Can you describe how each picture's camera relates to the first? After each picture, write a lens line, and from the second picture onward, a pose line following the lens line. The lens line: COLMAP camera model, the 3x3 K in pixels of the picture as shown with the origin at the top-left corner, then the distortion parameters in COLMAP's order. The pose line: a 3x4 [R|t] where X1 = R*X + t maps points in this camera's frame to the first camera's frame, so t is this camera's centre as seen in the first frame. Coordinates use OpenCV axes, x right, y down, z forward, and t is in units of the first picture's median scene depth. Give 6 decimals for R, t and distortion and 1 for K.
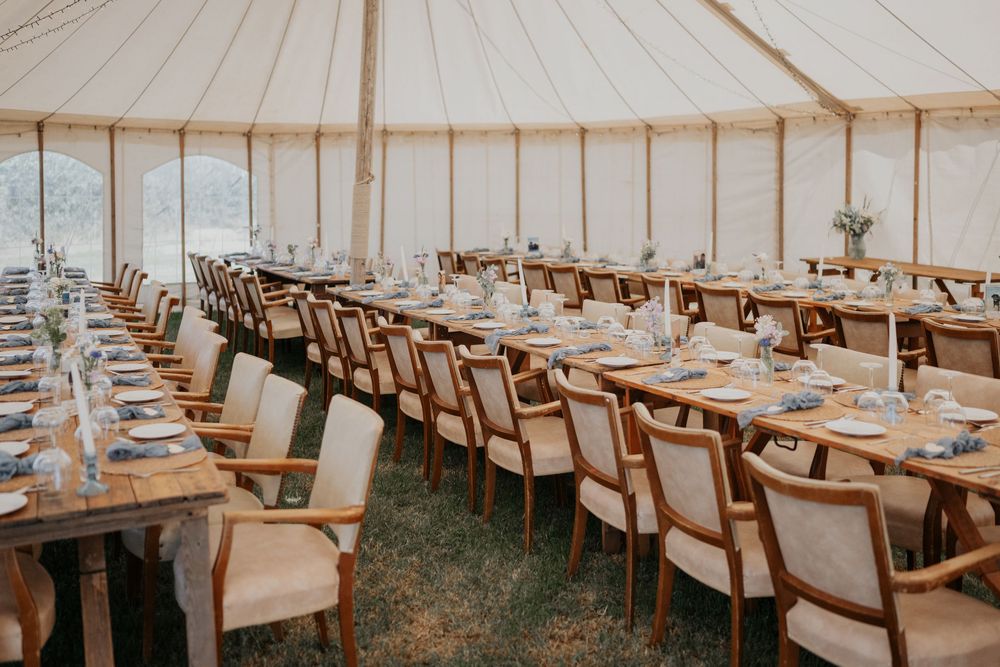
lens RADIAL K [[1490.5, 0, 500.0], [0, 1490.5, 333.5], [0, 0, 1]] dist [-0.003697, -0.065012]
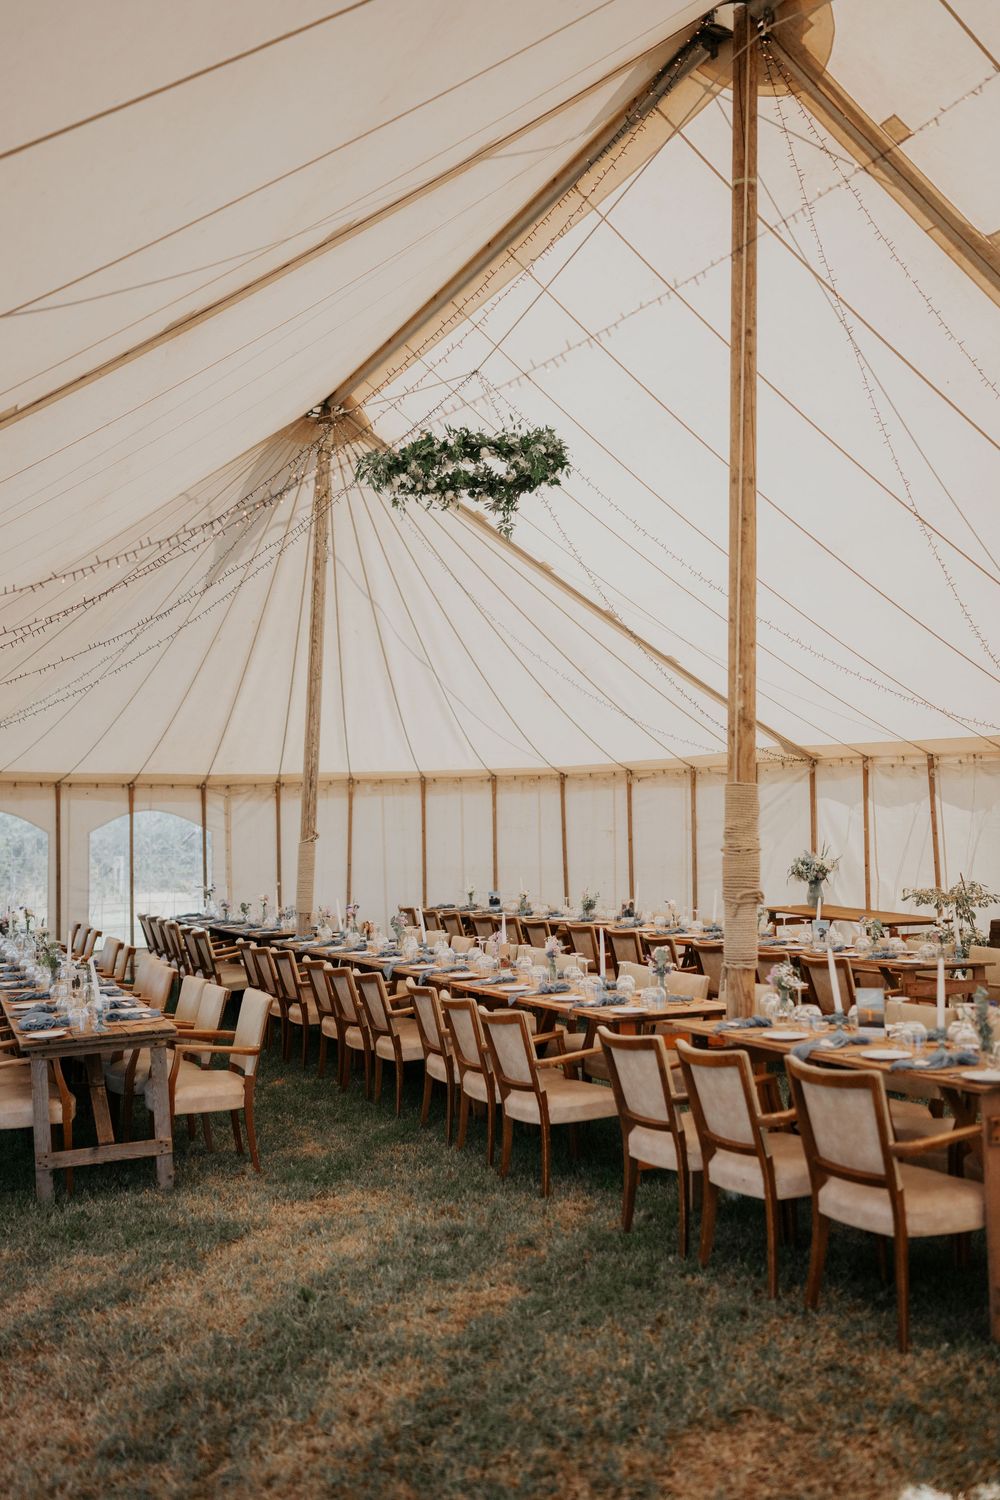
lens RADIAL K [[2235.7, 0, 500.0], [0, 2235.7, 750.0], [0, 0, 1]] dist [-0.003697, -0.065012]
pose [[0.999094, -0.019779, -0.037677, 0.086994], [0.014617, 0.991052, -0.132676, 0.038819], [0.039964, 0.132005, 0.990443, -0.470610]]
